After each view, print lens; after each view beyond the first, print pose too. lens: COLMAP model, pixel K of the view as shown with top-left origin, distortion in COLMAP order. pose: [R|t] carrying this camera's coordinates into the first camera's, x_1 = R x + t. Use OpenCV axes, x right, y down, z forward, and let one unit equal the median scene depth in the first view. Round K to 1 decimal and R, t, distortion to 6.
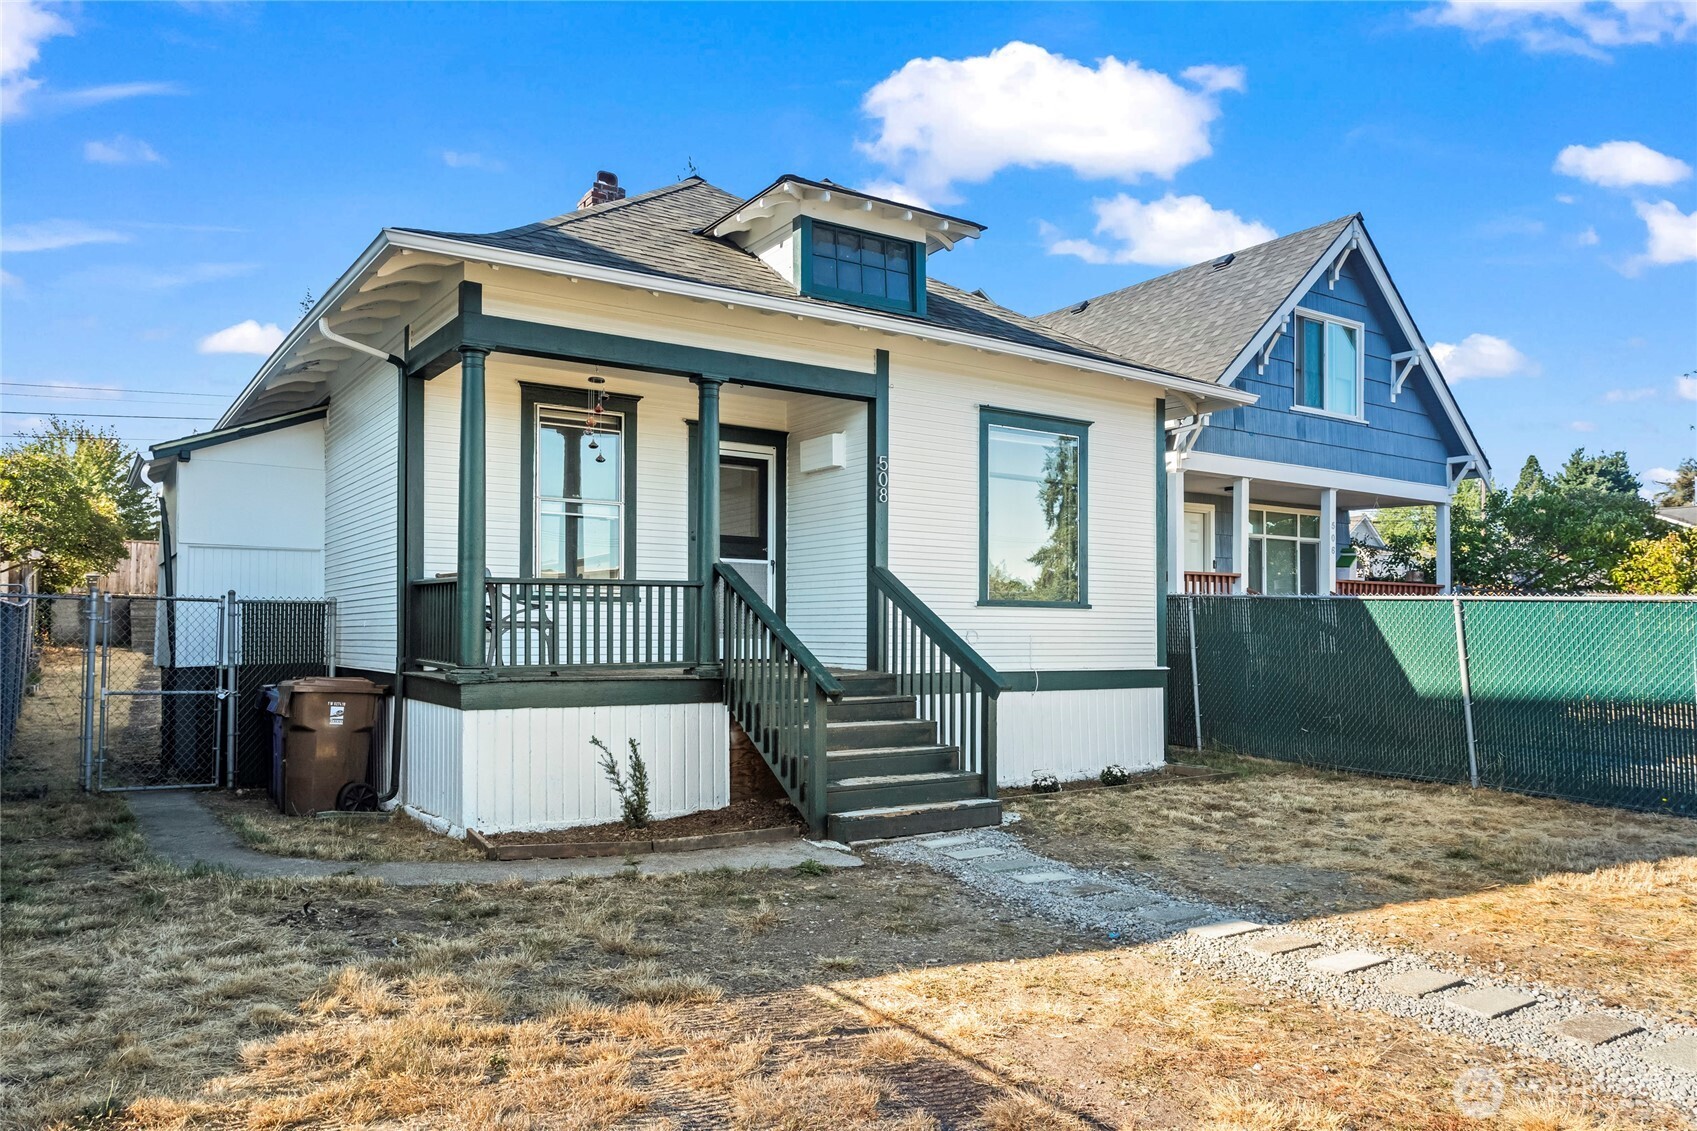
lens RADIAL K [[1170.5, 0, 846.6], [0, 1170.5, 608.2], [0, 0, 1]] dist [-0.000608, -0.001696]
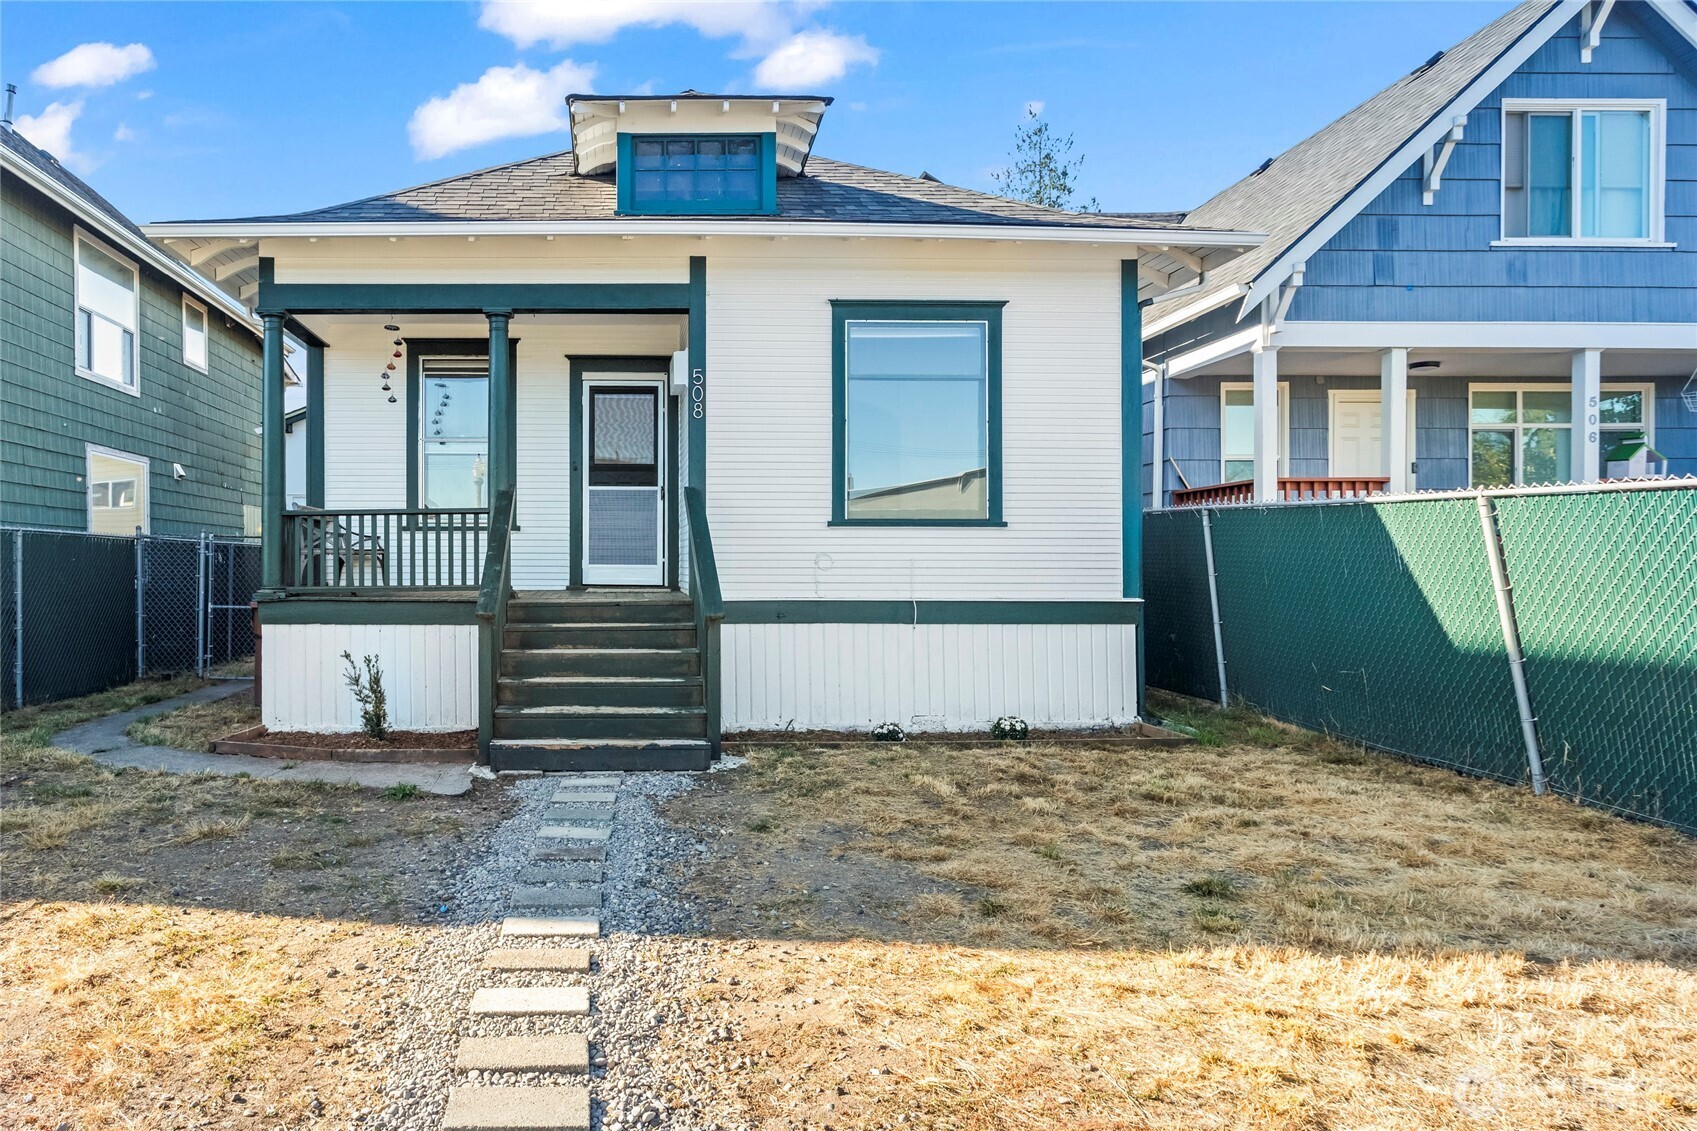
lens RADIAL K [[1038.2, 0, 848.5], [0, 1038.2, 565.5], [0, 0, 1]] dist [-0.005199, 0.002220]
pose [[0.834536, -0.006891, -0.550911, 0.557154], [0.015466, 0.999821, 0.010923, 0.019382], [0.550737, -0.017636, 0.834492, 0.345999]]
